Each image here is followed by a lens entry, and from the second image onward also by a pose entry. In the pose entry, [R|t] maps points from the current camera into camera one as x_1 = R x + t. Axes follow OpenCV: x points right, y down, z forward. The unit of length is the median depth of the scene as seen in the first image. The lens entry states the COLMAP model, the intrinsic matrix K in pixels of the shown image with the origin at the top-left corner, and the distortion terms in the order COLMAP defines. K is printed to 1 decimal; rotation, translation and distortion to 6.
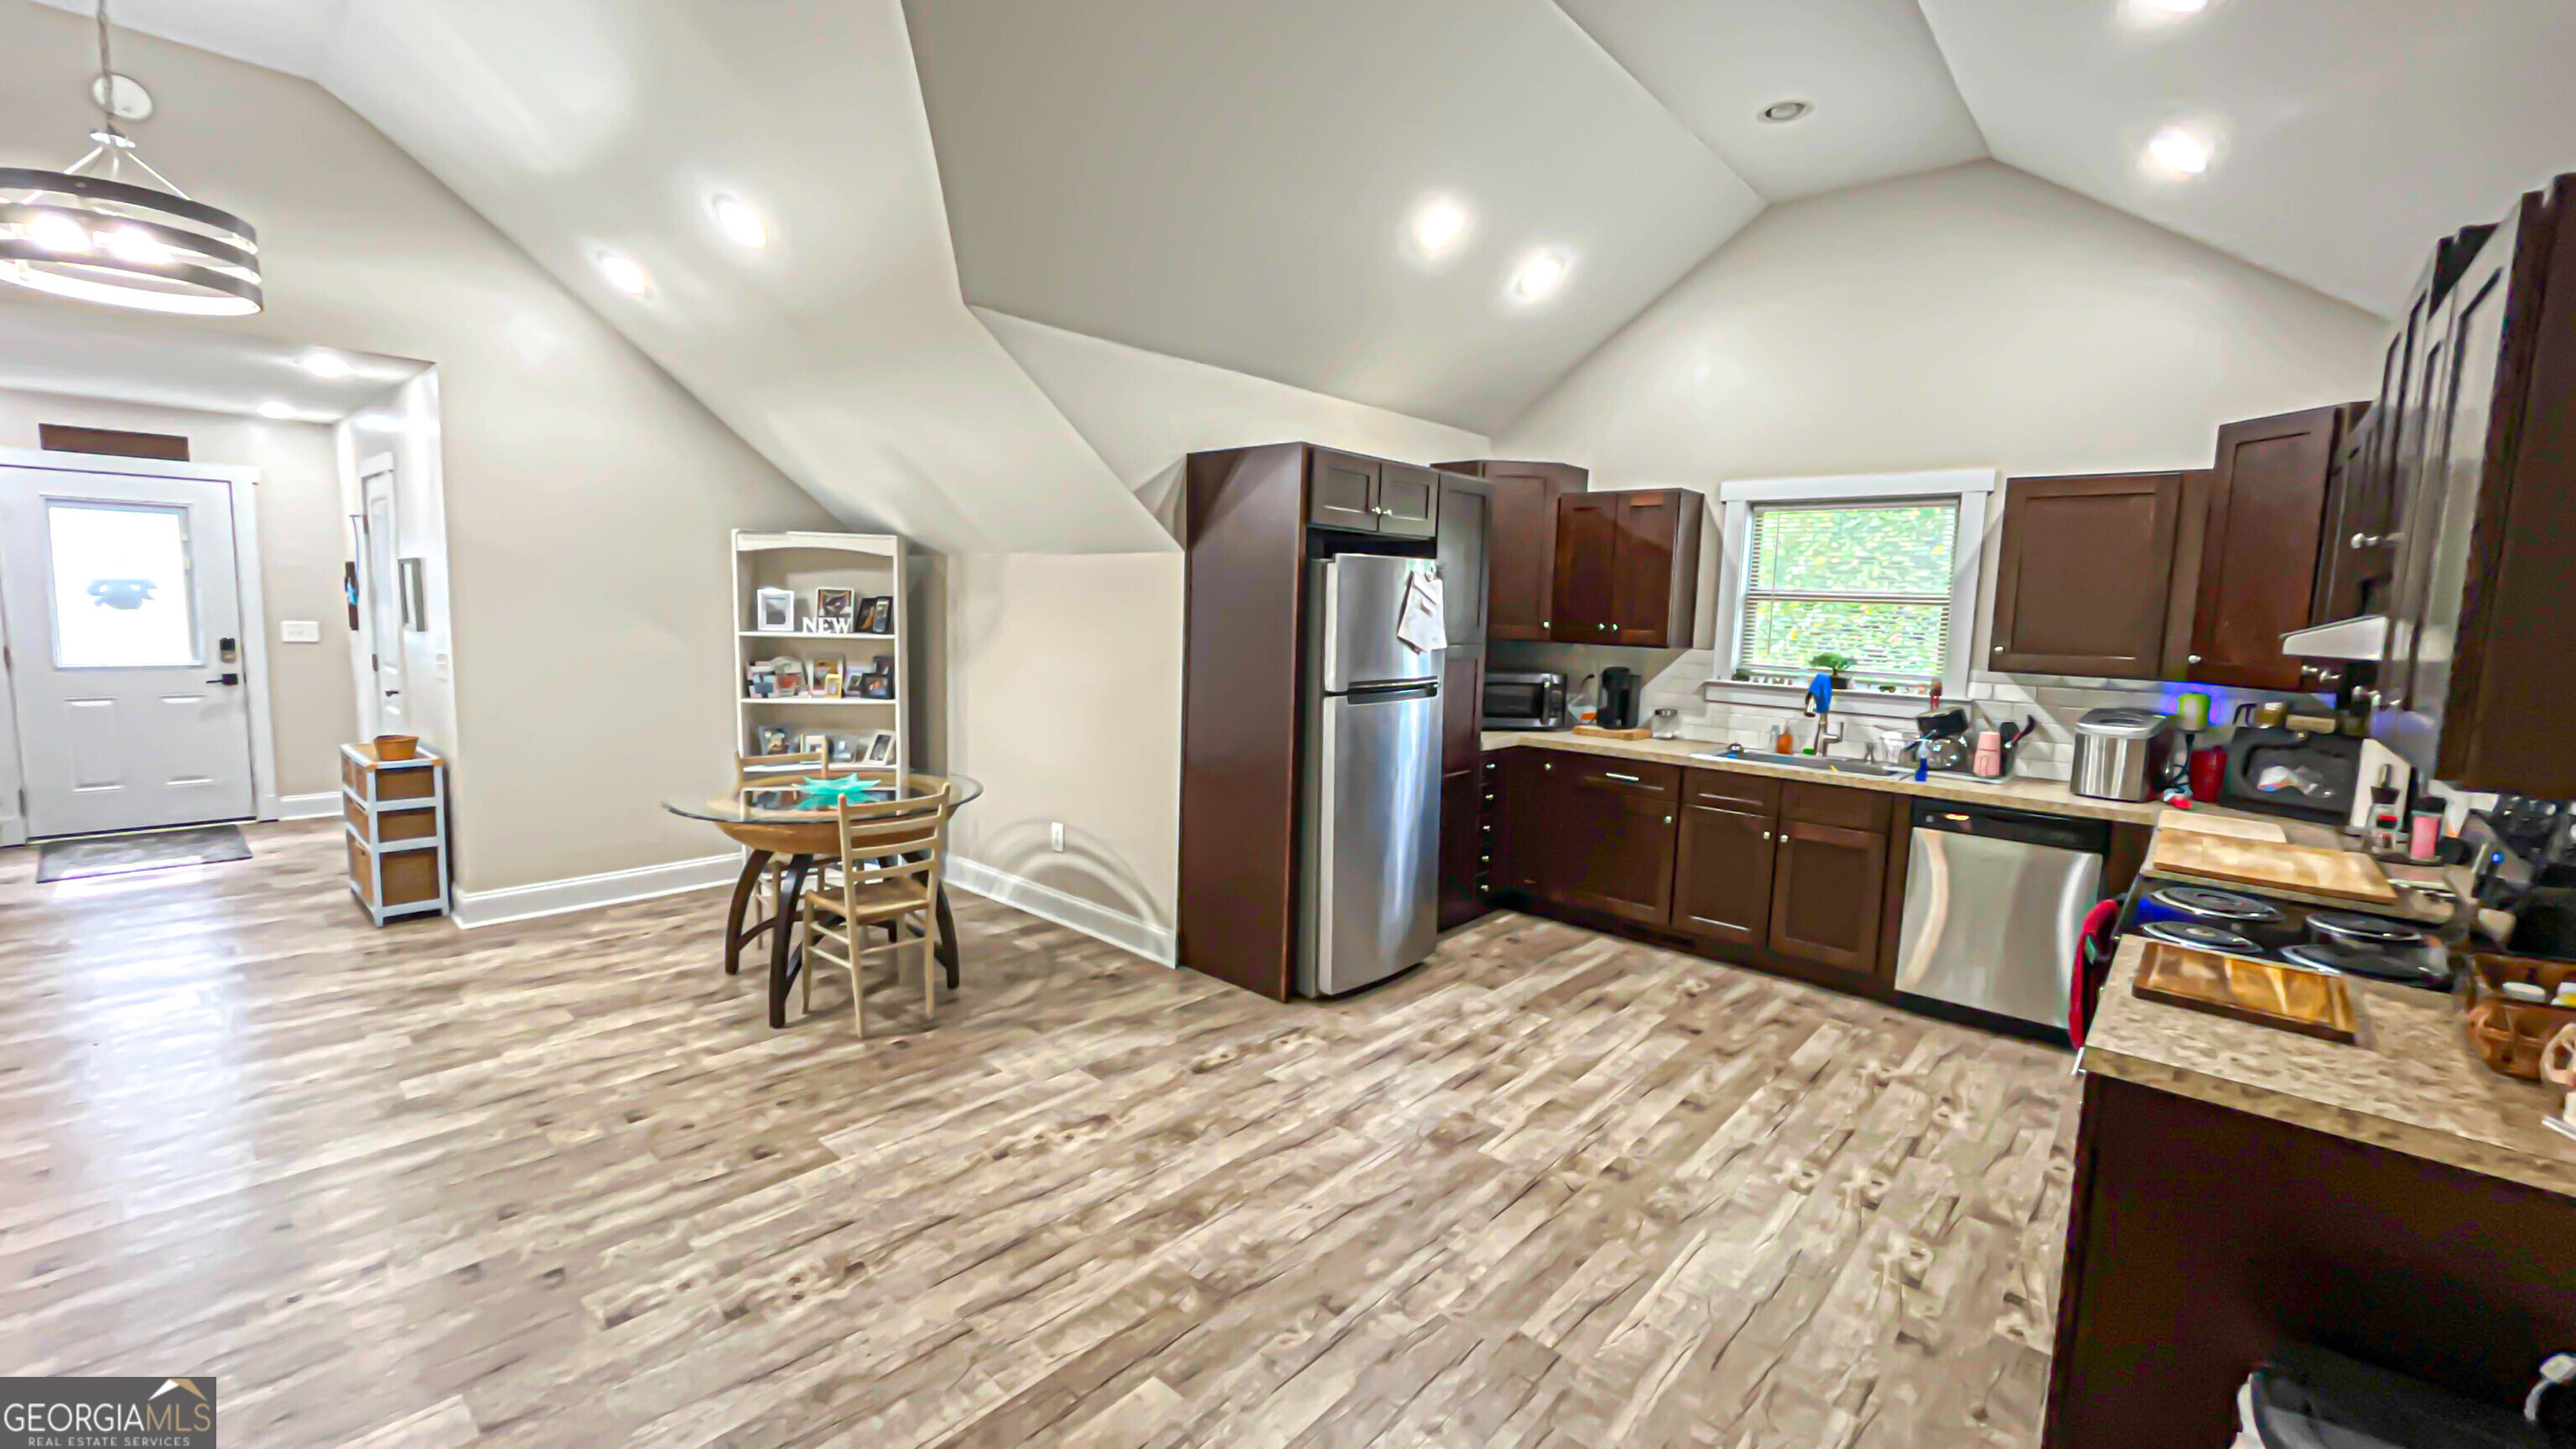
lens RADIAL K [[1051.5, 0, 1295.5], [0, 1051.5, 713.5], [0, 0, 1]] dist [-0.002304, -0.000662]
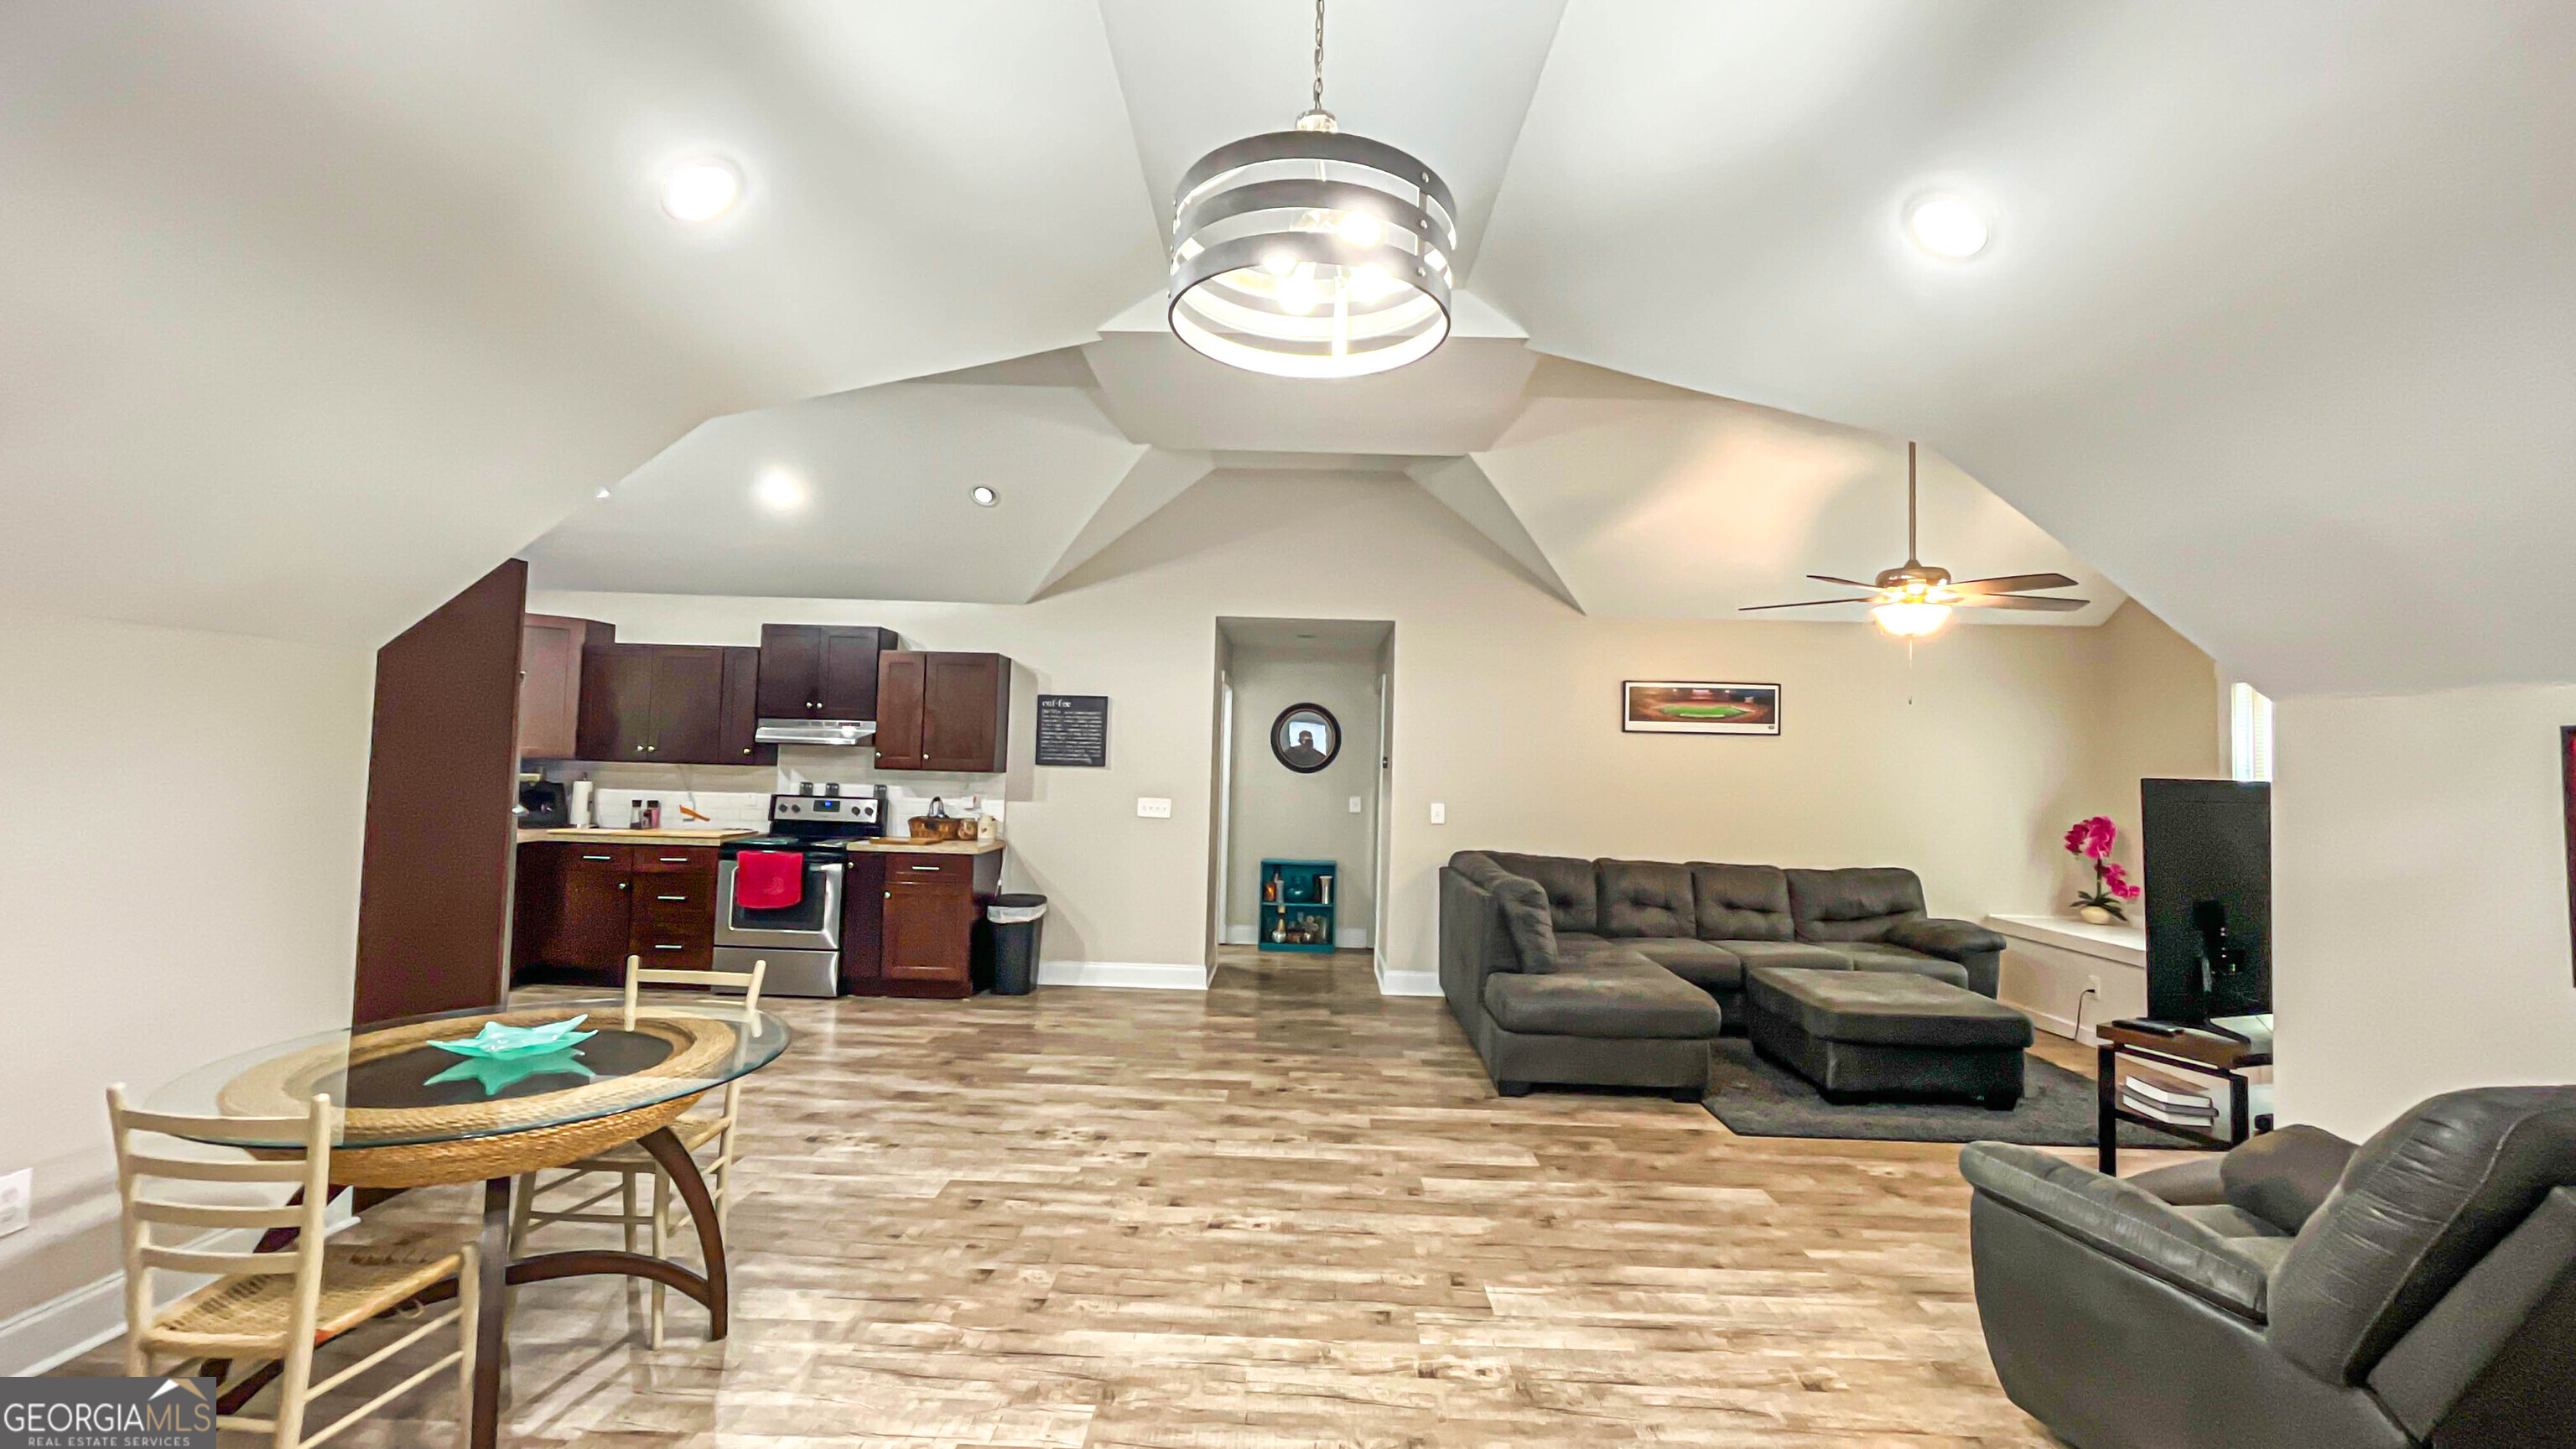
lens RADIAL K [[1051.5, 0, 1289.2], [0, 1051.5, 708.4], [0, 0, 1]] dist [-0.002304, -0.000662]
pose [[-0.654690, -0.010380, 0.755826, -1.689182], [0.037212, 0.998251, 0.045942, -0.187253], [-0.754981, 0.058204, -0.653159, 1.524606]]
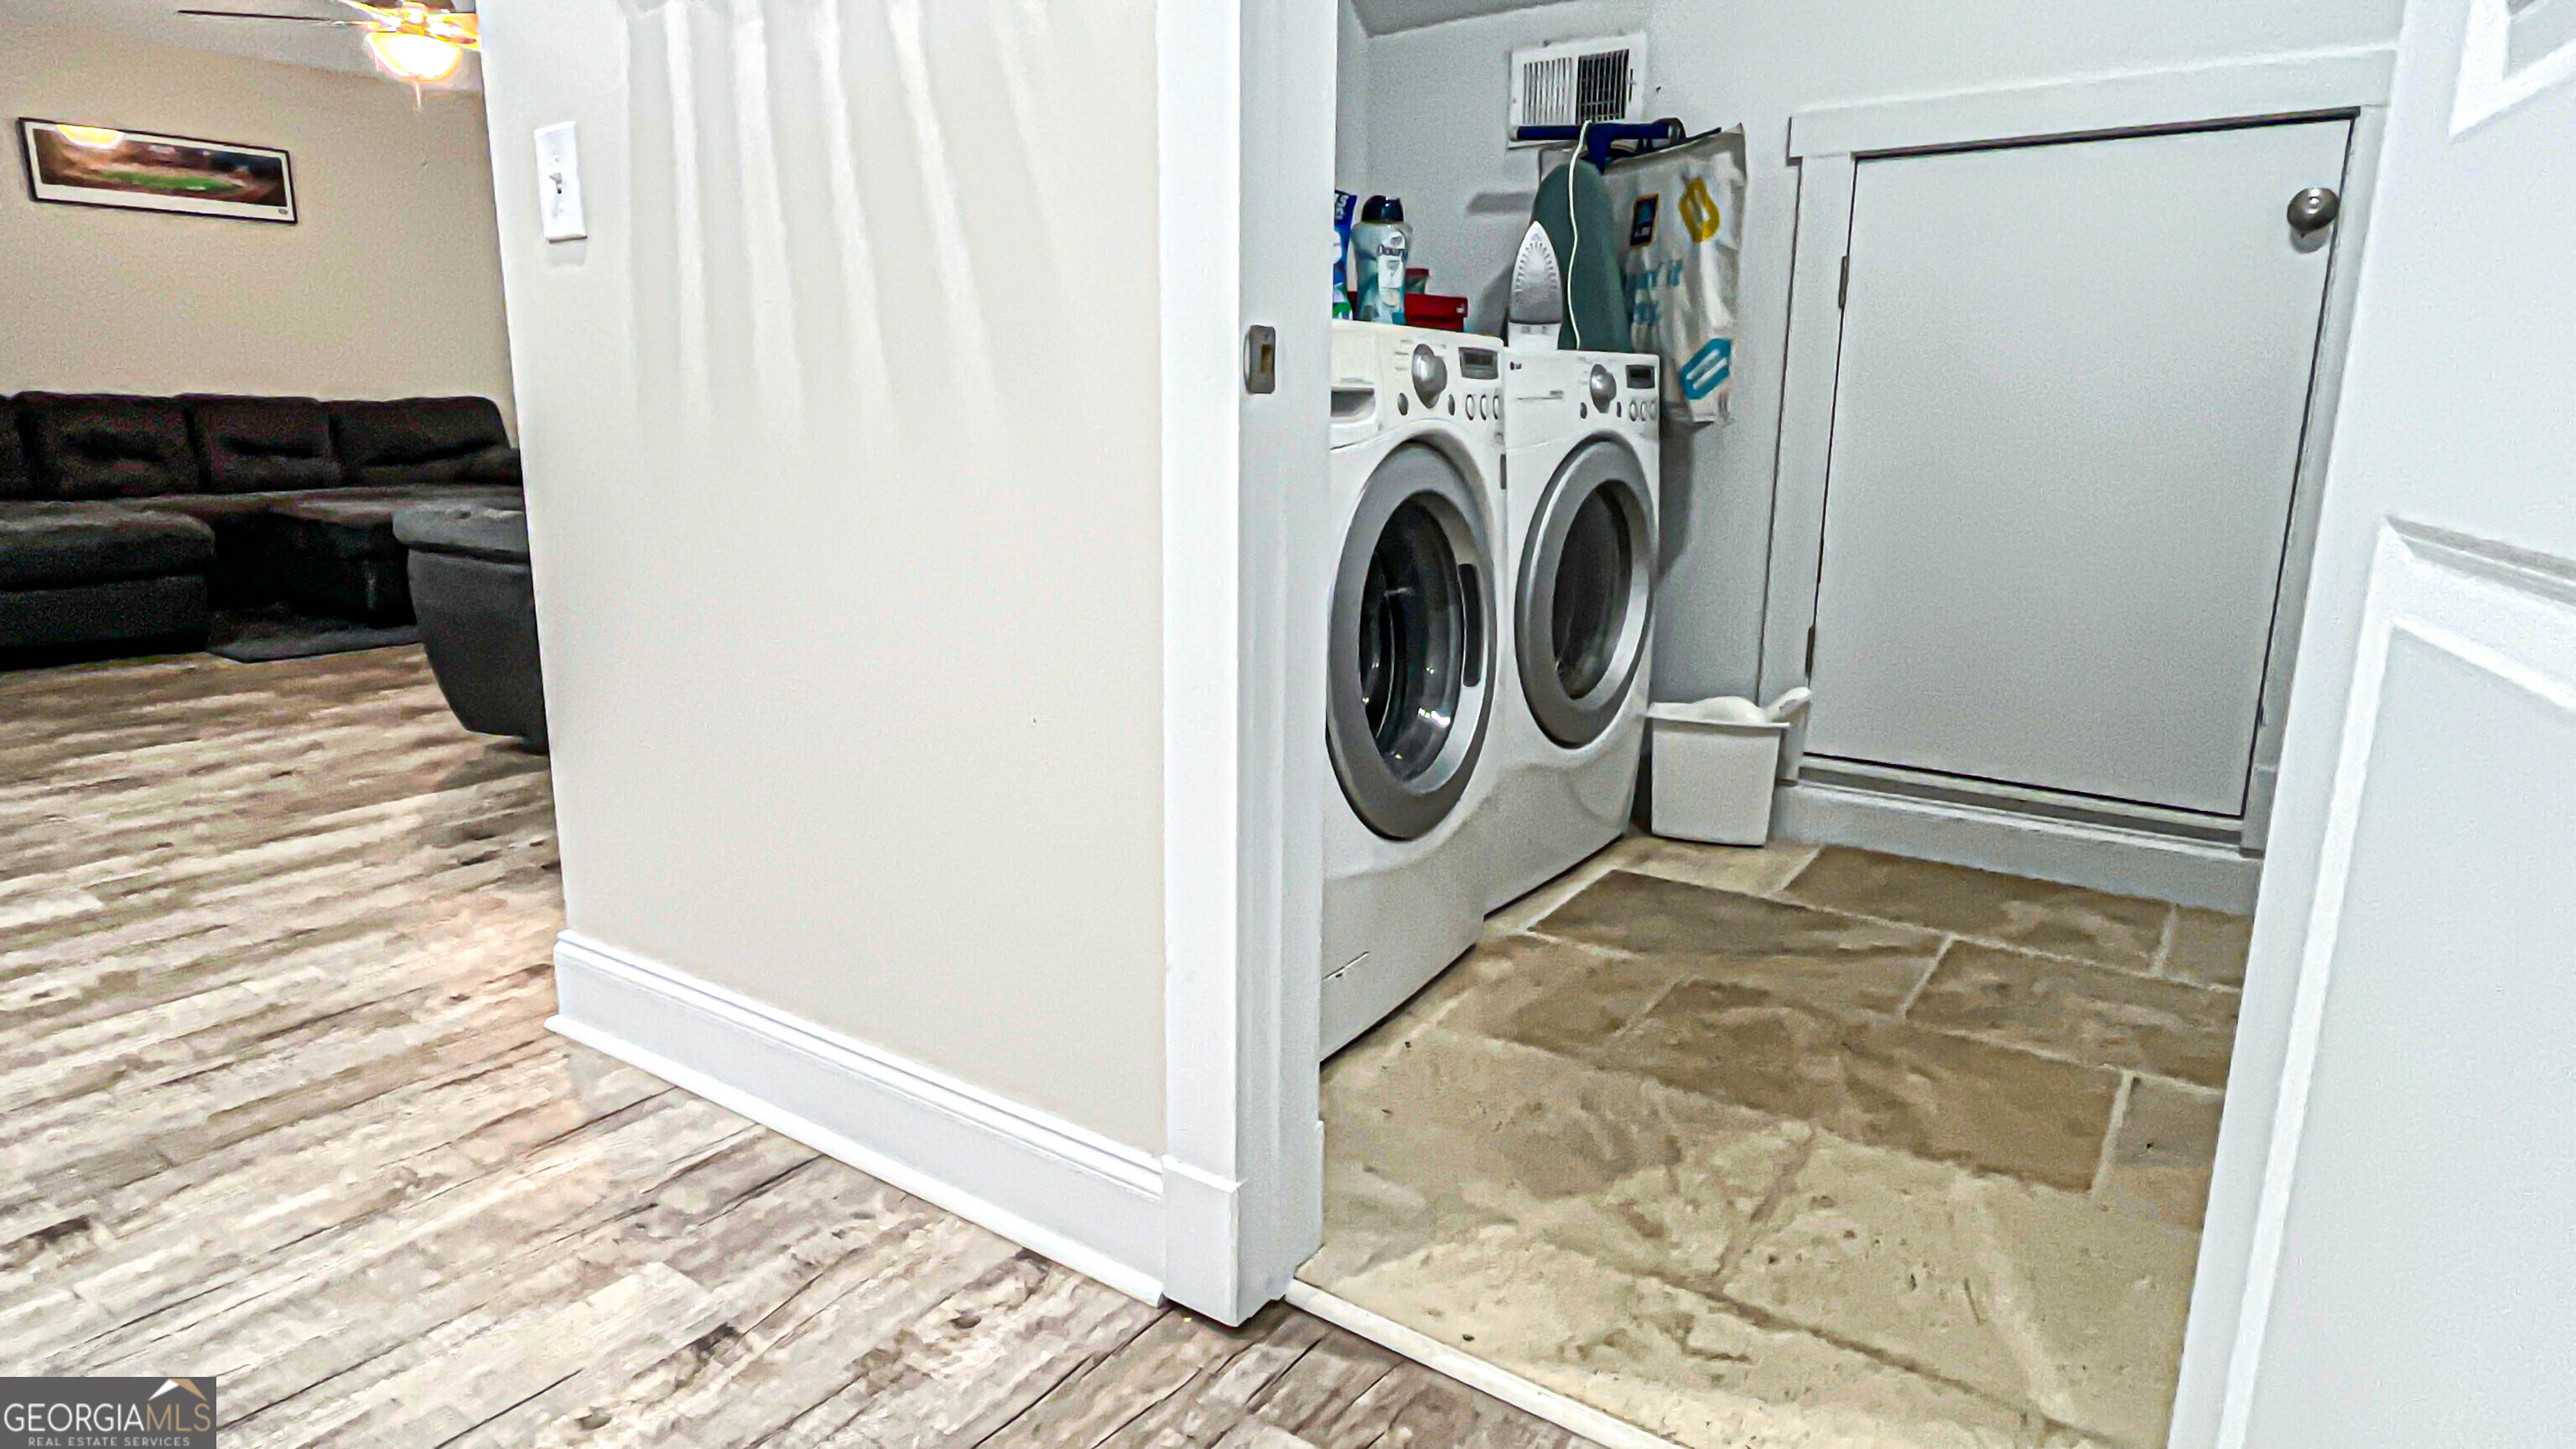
lens RADIAL K [[1407.5, 0, 1289.9], [0, 1407.5, 725.6], [0, 0, 1]] dist [-0.000056, -0.000440]
pose [[-0.992299, -0.020501, -0.122157, -2.019300], [-0.058589, 0.946590, 0.317071, -0.032881], [0.109132, 0.321786, -0.940502, 1.856039]]
